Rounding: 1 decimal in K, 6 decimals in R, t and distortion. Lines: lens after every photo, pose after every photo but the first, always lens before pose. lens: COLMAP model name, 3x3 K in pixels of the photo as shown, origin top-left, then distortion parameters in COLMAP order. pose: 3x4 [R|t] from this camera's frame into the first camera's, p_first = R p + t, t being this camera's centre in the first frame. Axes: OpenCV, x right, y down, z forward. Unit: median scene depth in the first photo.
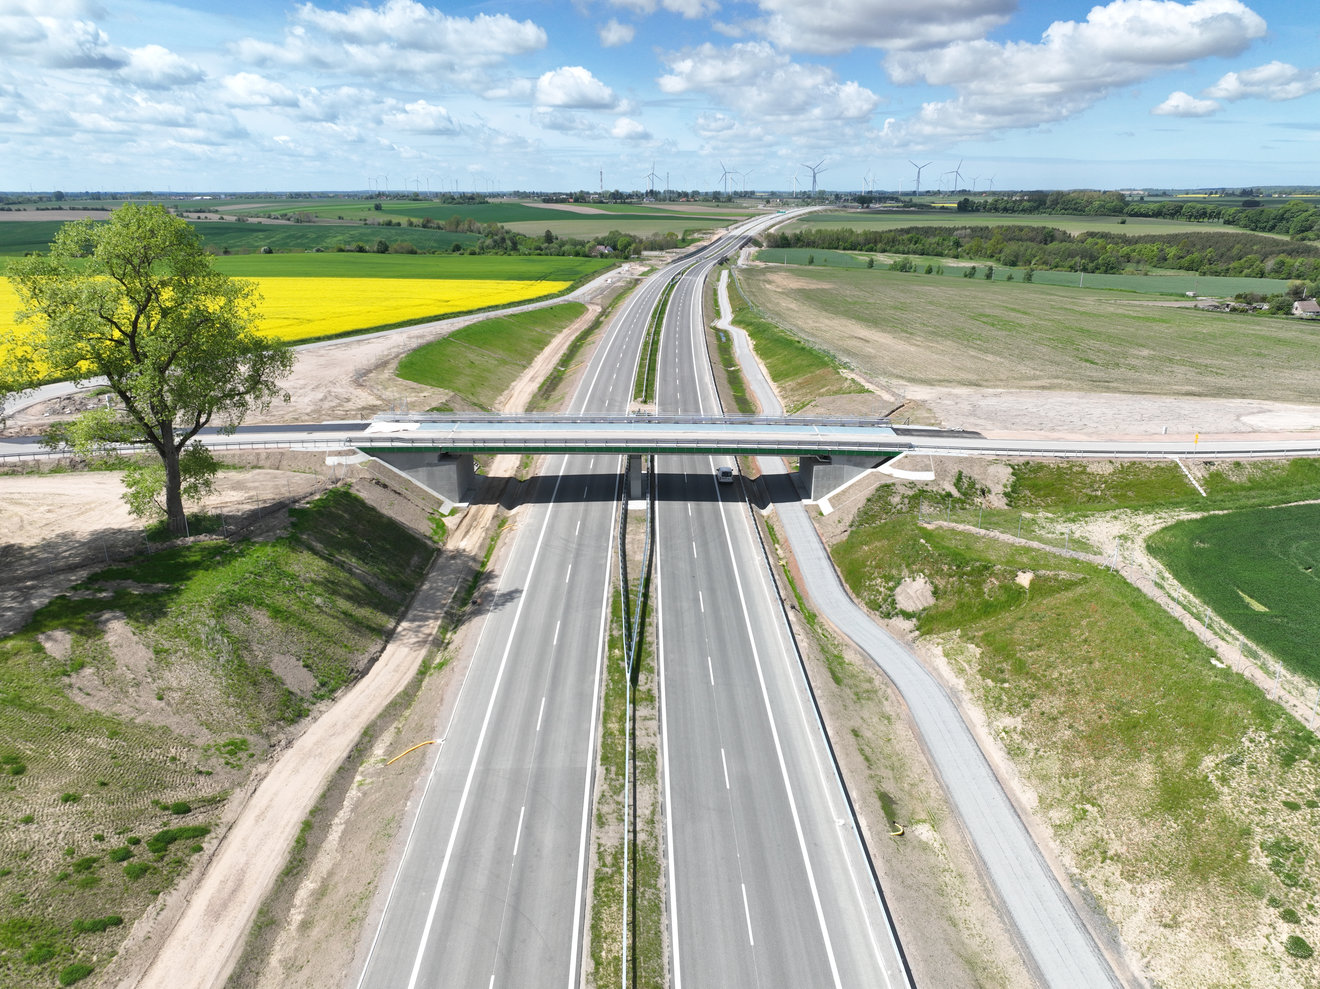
lens RADIAL K [[929.5, 0, 663.5], [0, 929.5, 463.9], [0, 0, 1]] dist [-0.002941, 0.019784]
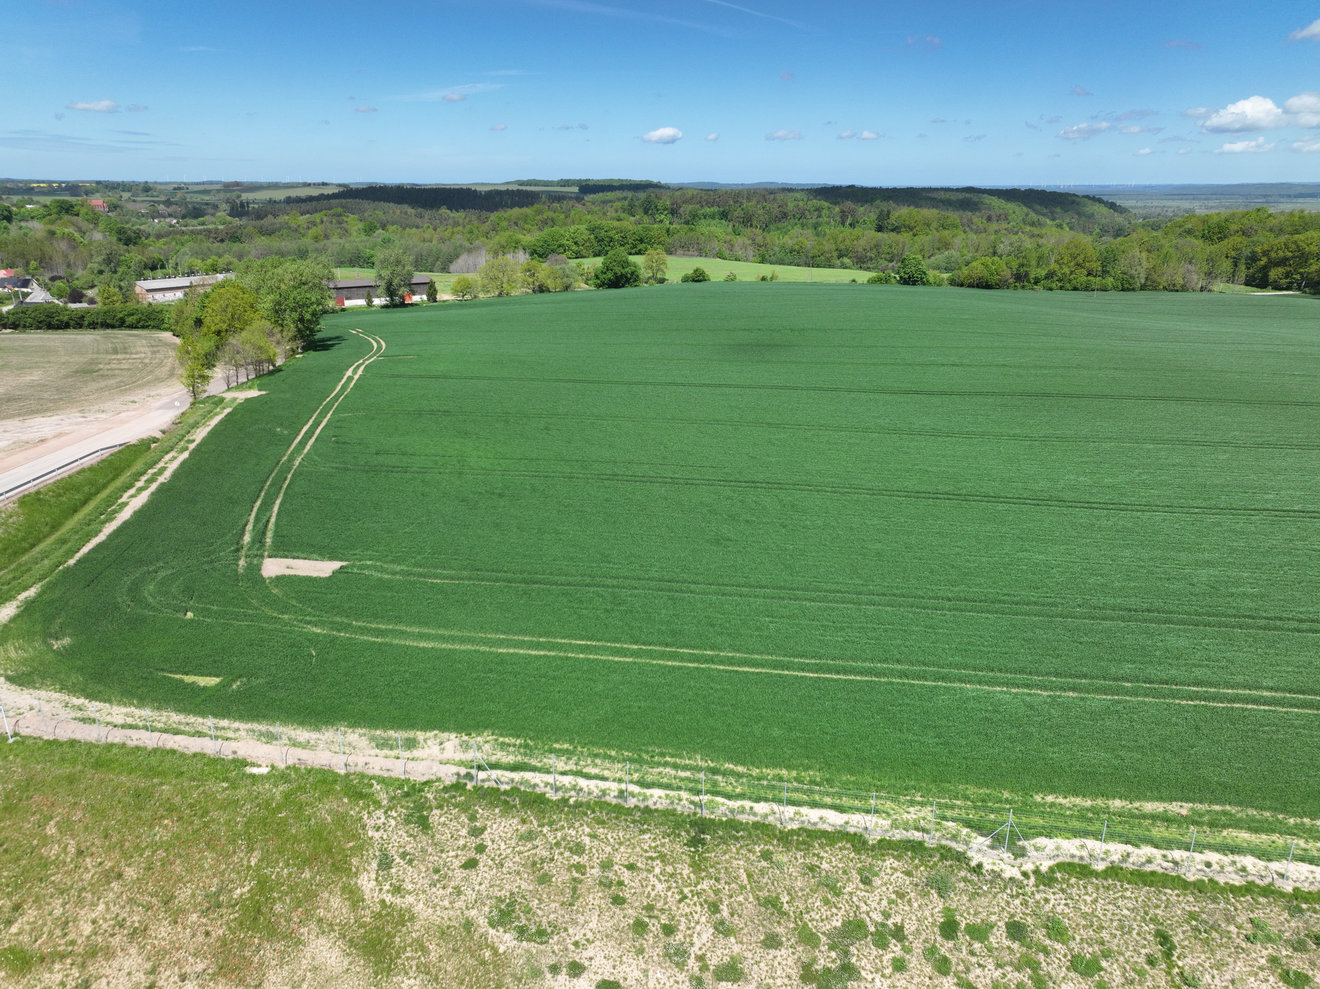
lens RADIAL K [[929.5, 0, 659.6], [0, 929.5, 486.9], [0, 0, 1]] dist [-0.002941, 0.019784]
pose [[0.180580, -0.299317, 0.936910, -0.035378], [0.270291, 0.930997, 0.245332, -0.138650], [-0.945692, 0.208936, 0.249022, 0.469613]]
